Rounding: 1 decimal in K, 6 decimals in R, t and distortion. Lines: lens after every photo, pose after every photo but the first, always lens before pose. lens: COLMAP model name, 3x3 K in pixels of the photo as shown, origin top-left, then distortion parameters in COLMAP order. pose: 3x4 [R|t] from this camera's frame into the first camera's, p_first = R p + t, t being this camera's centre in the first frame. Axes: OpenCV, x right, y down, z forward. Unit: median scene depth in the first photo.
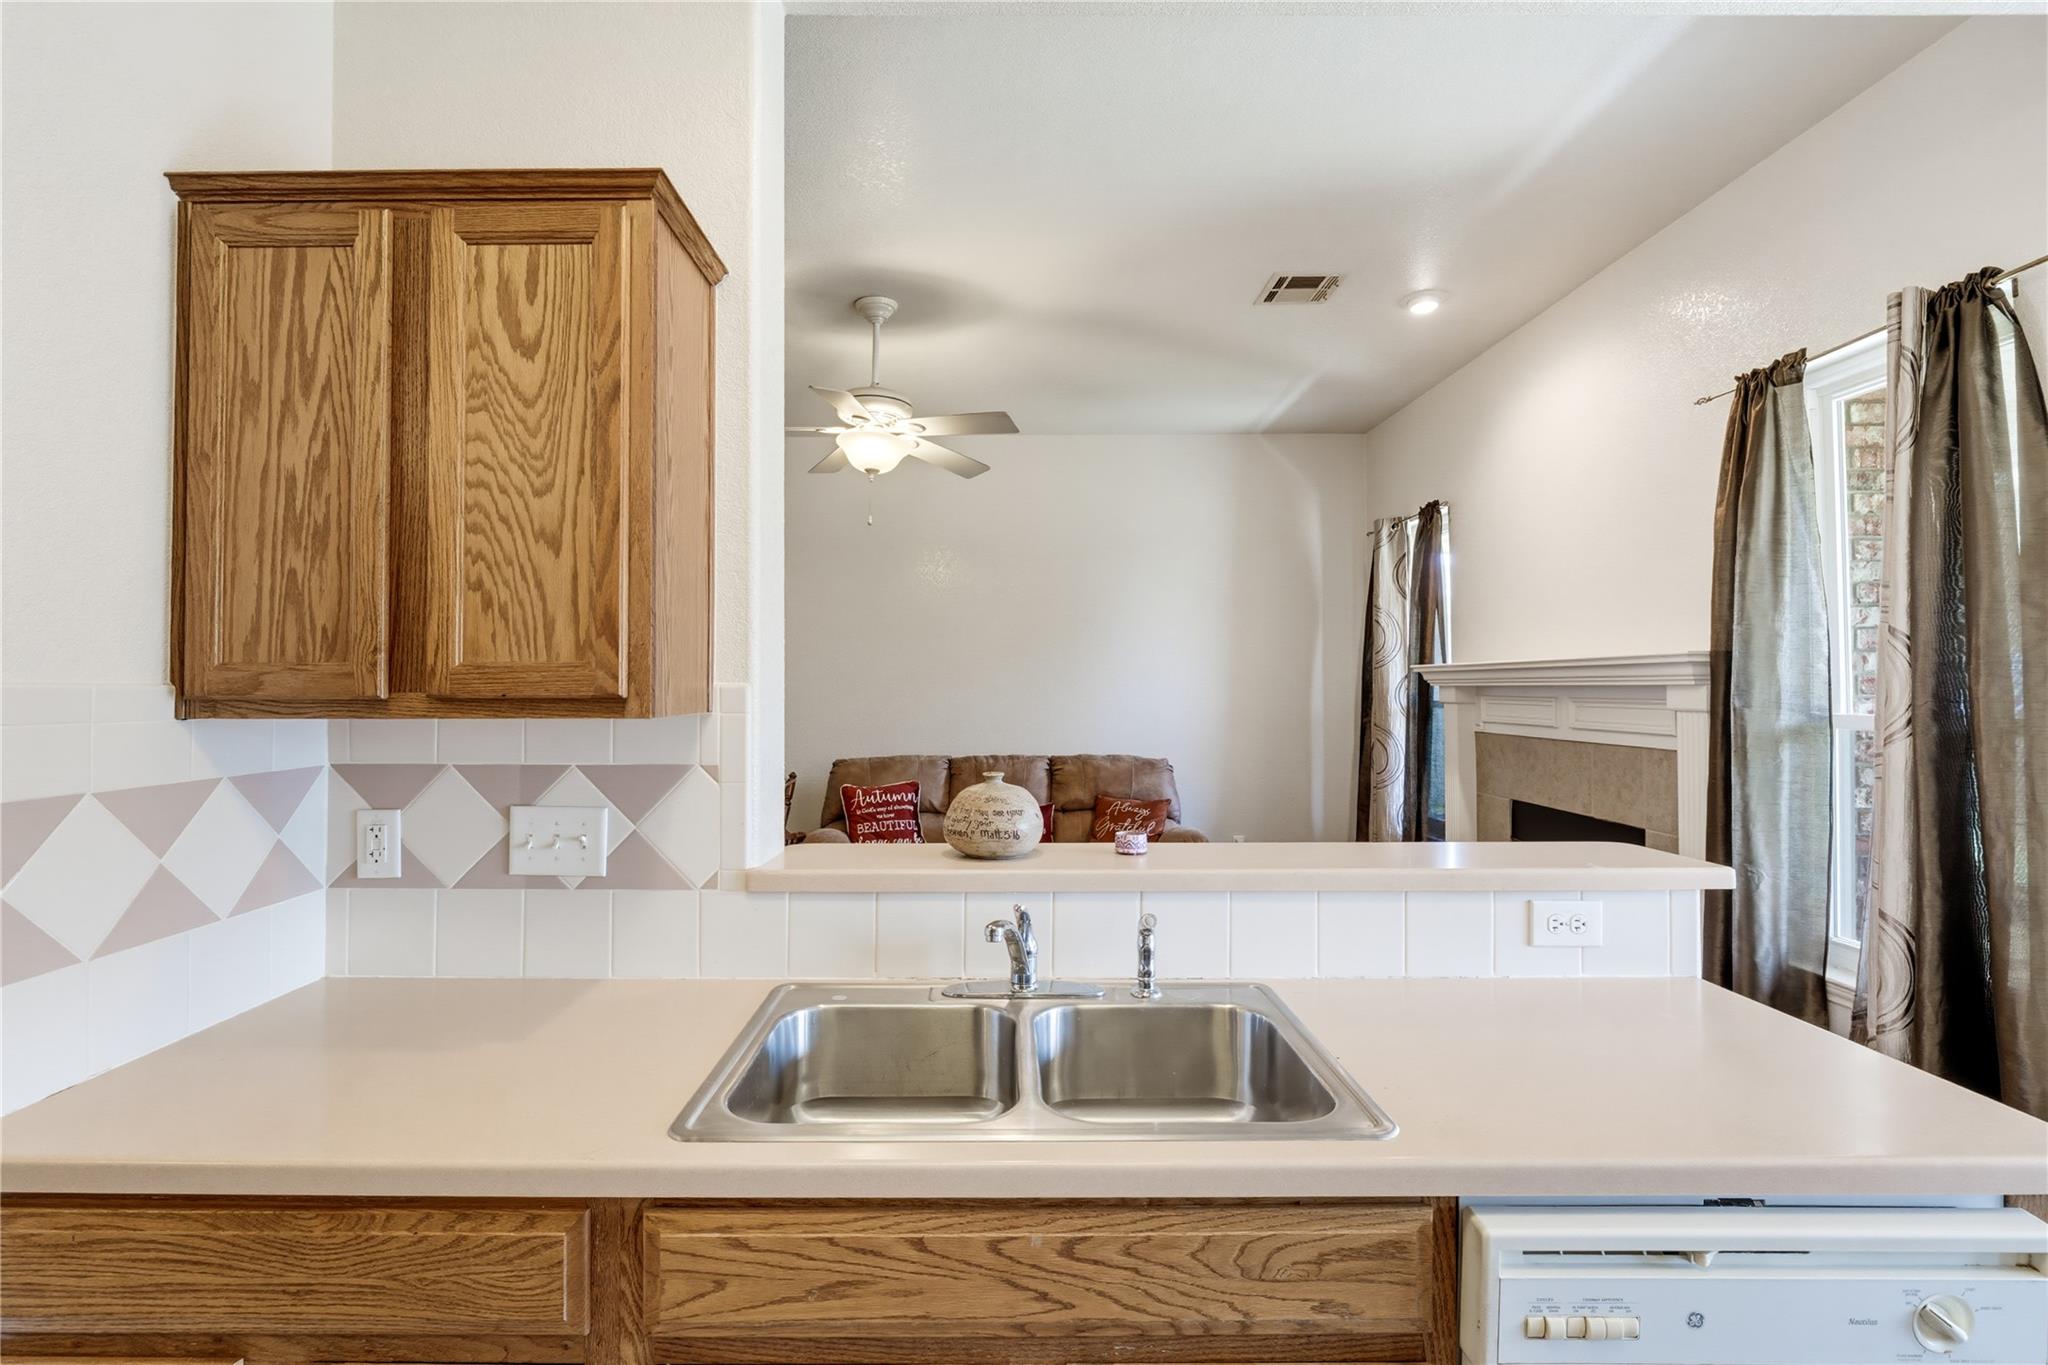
lens RADIAL K [[941.9, 0, 1020.8], [0, 941.9, 670.7], [0, 0, 1]] dist [-0.012079, 0.000703]
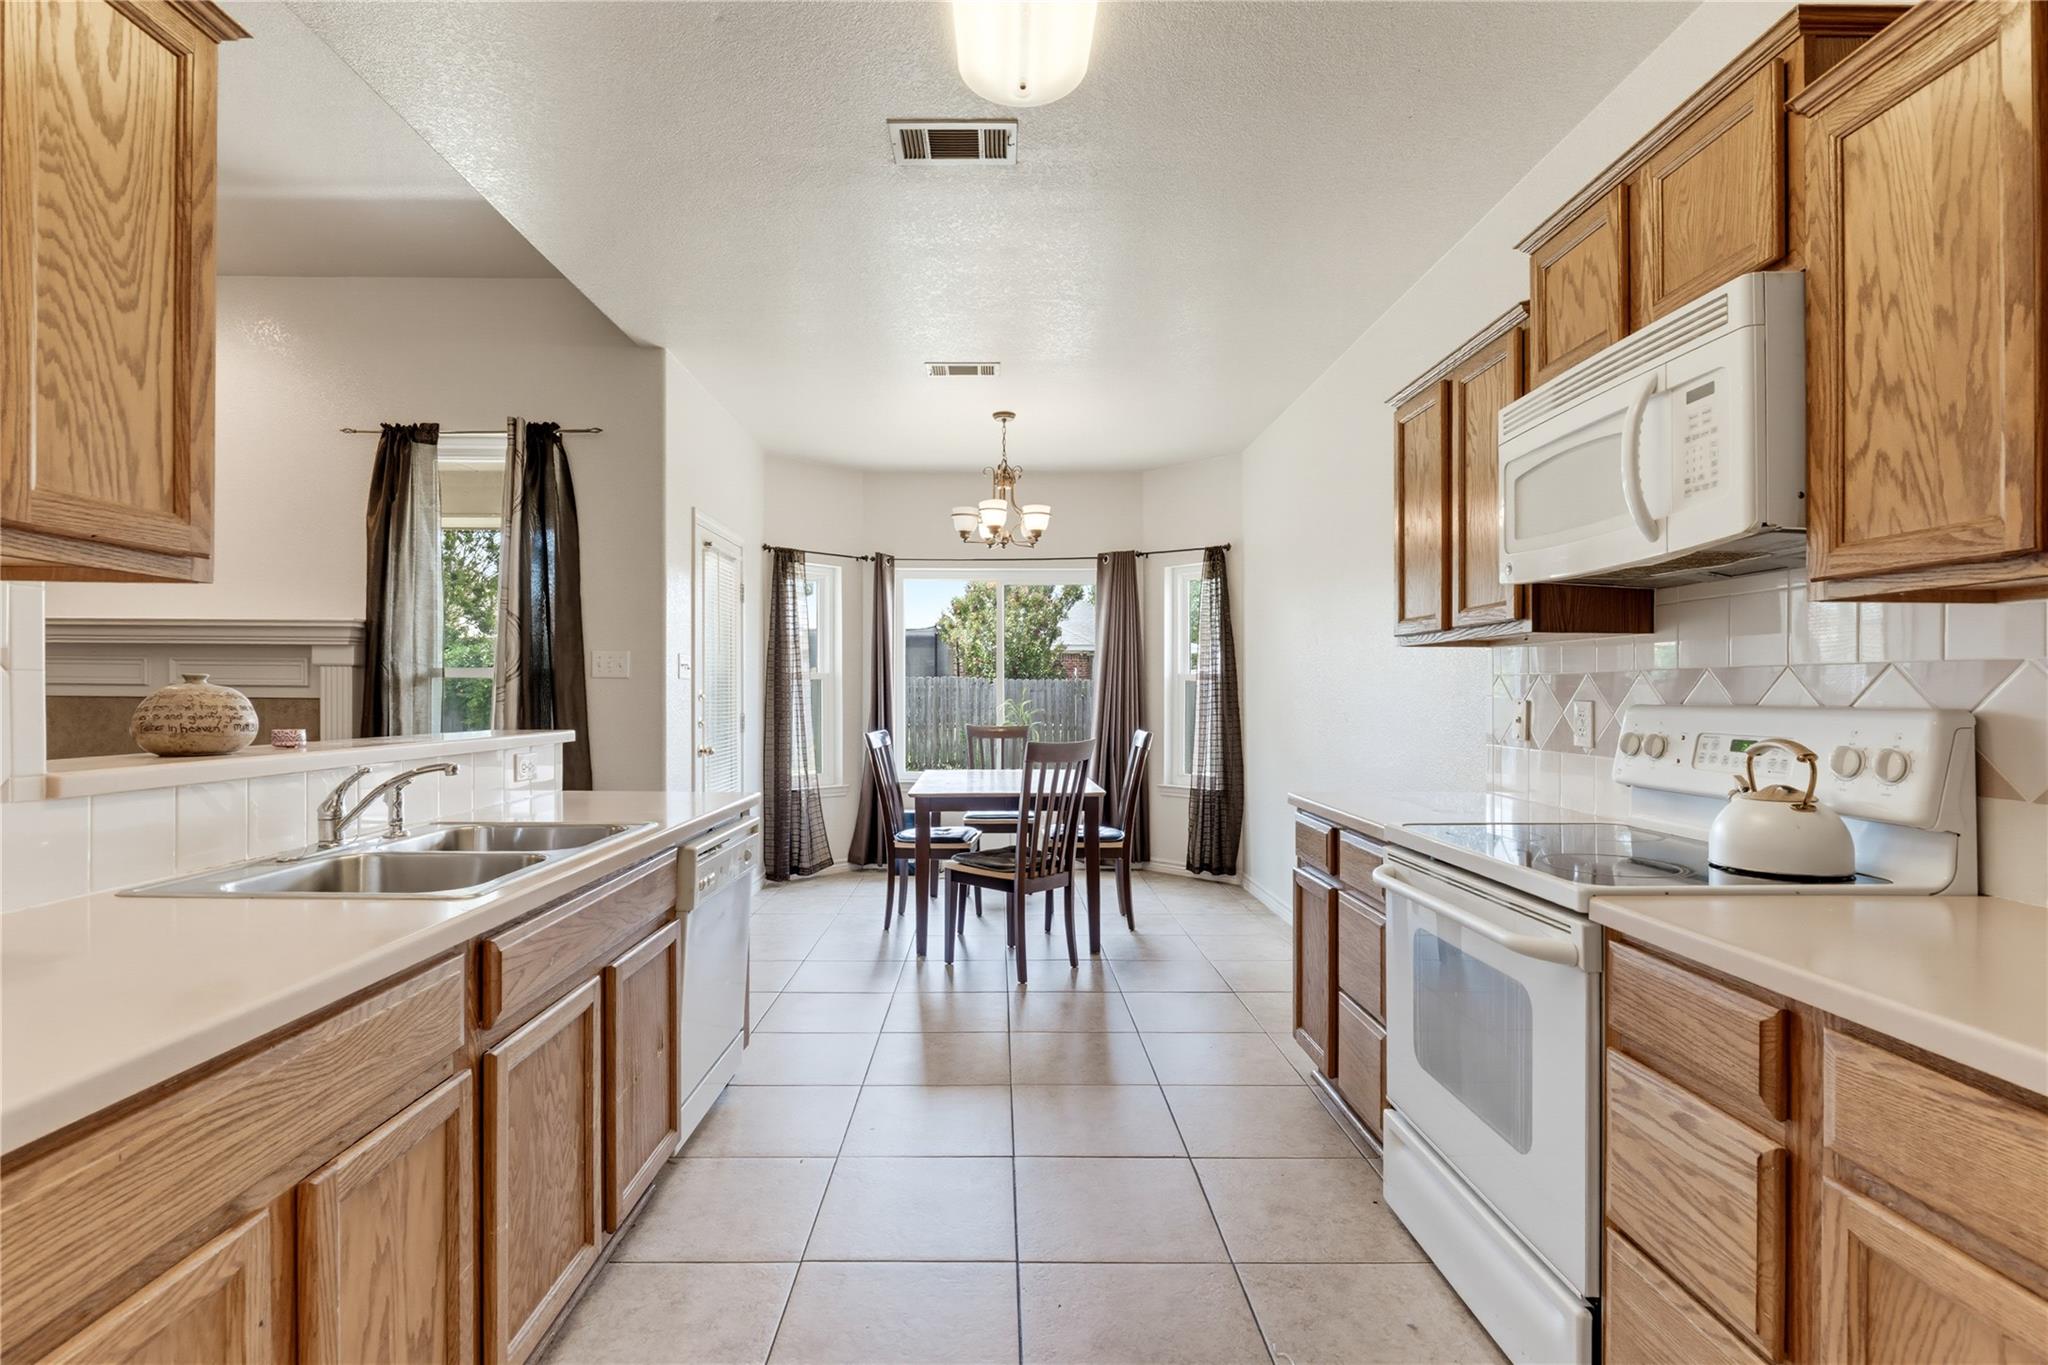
lens RADIAL K [[941.9, 0, 1012.9], [0, 941.9, 693.7], [0, 0, 1]] dist [-0.012079, 0.000703]
pose [[-0.020711, 0.000857, 0.999785, -1.362737], [-0.017675, 0.999843, -0.001223, 0.149918], [-0.999629, -0.017696, -0.020693, 0.191802]]
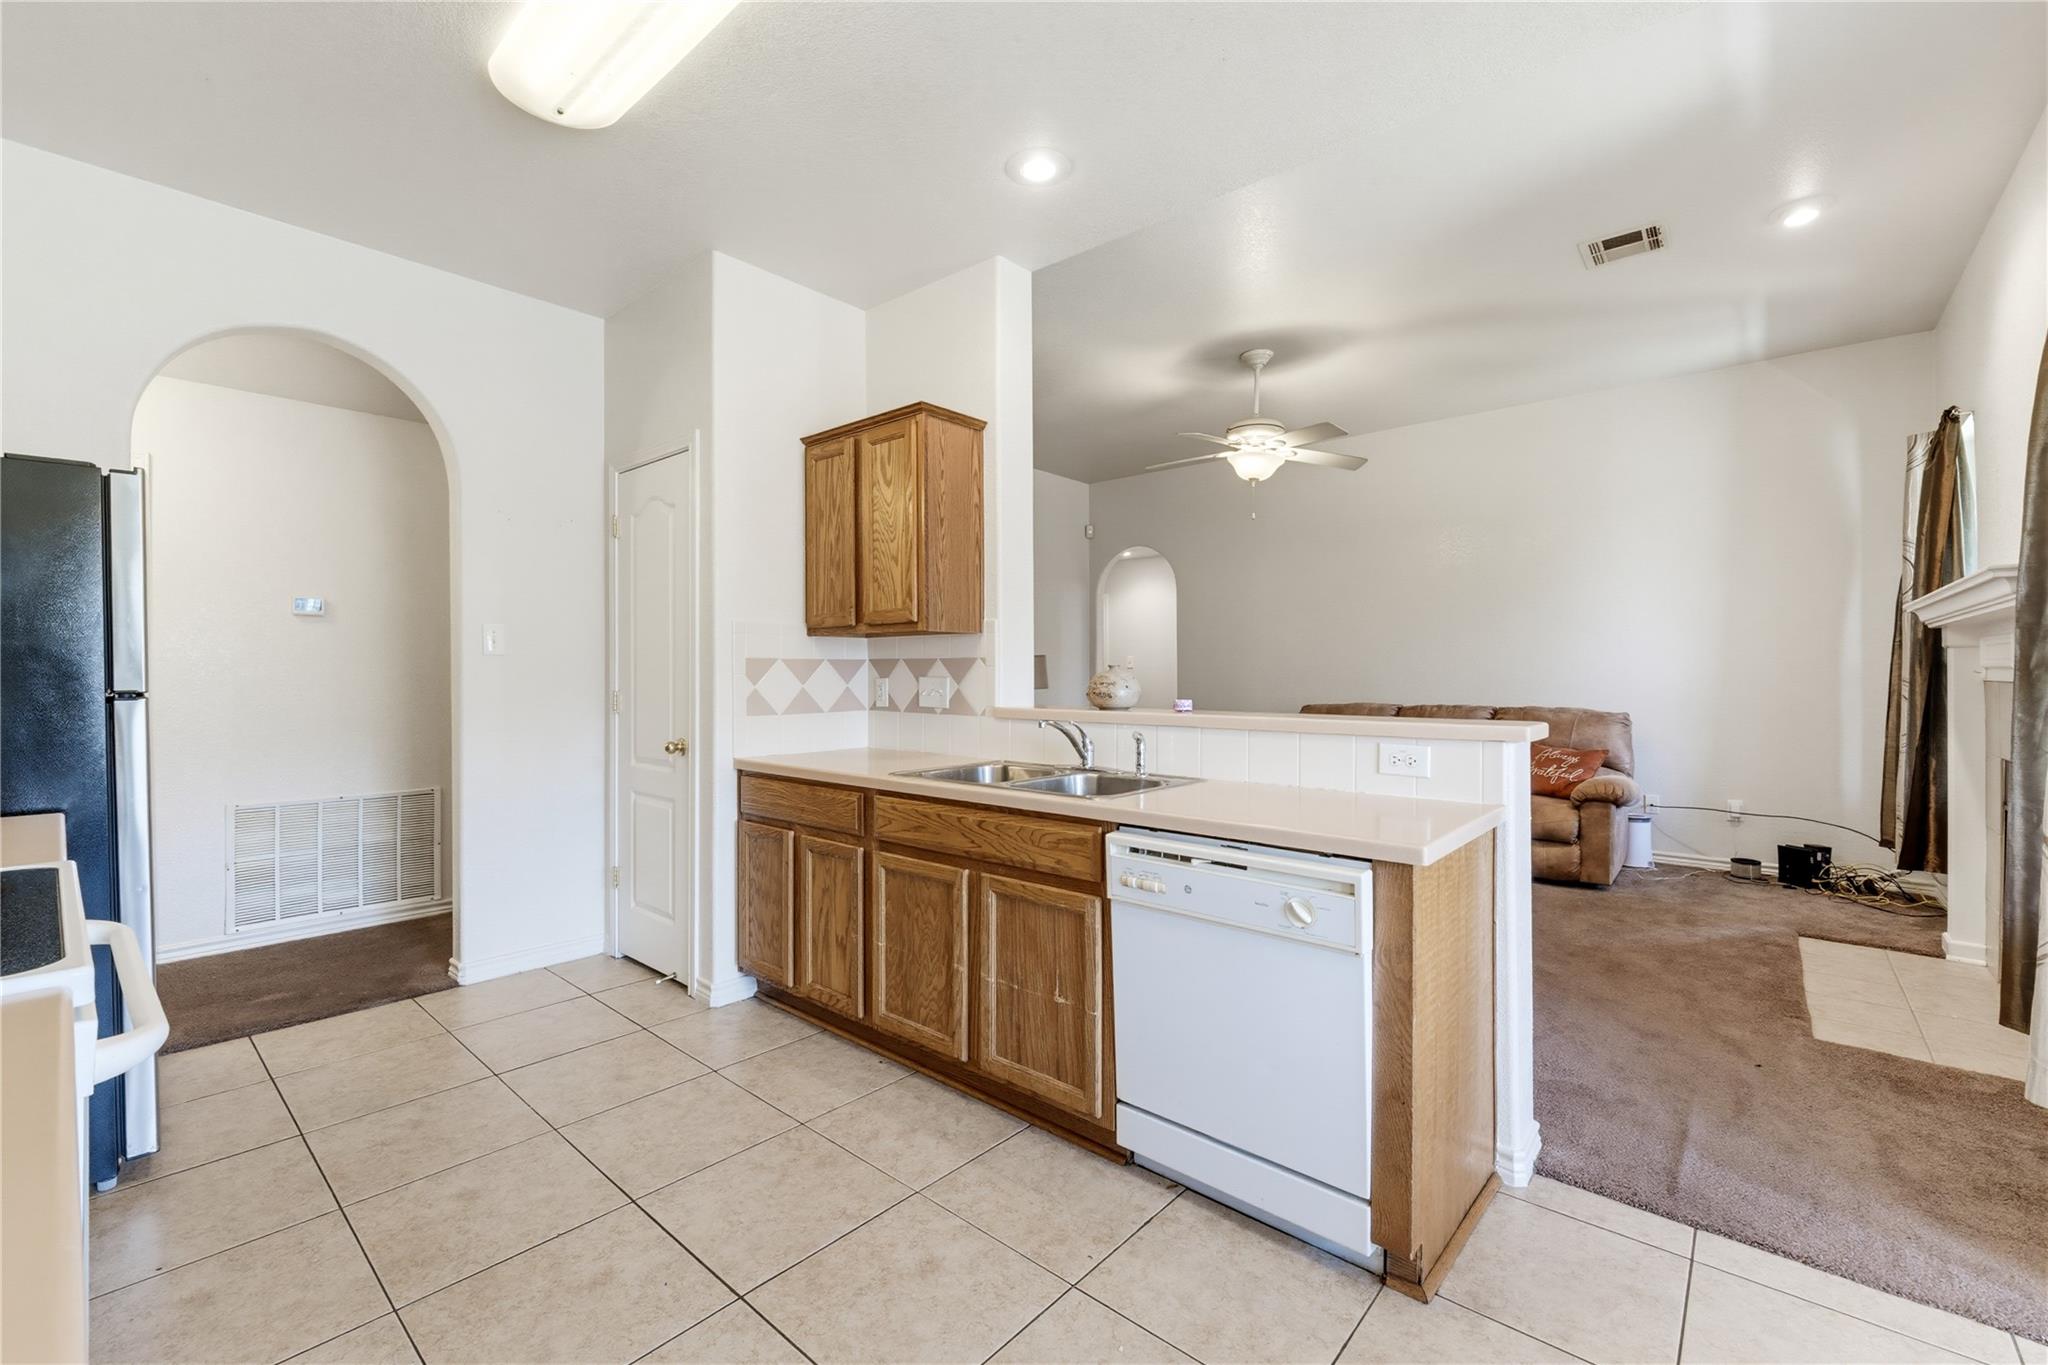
lens RADIAL K [[854.4, 0, 1009.1], [0, 854.4, 675.7], [0, 0, 1]] dist [-0.008771, 0.000151]
pose [[0.745898, 0.004026, -0.666048, 1.226485], [0.012688, 0.999714, 0.020252, 0.125994], [0.665939, -0.023557, 0.745634, -0.492236]]
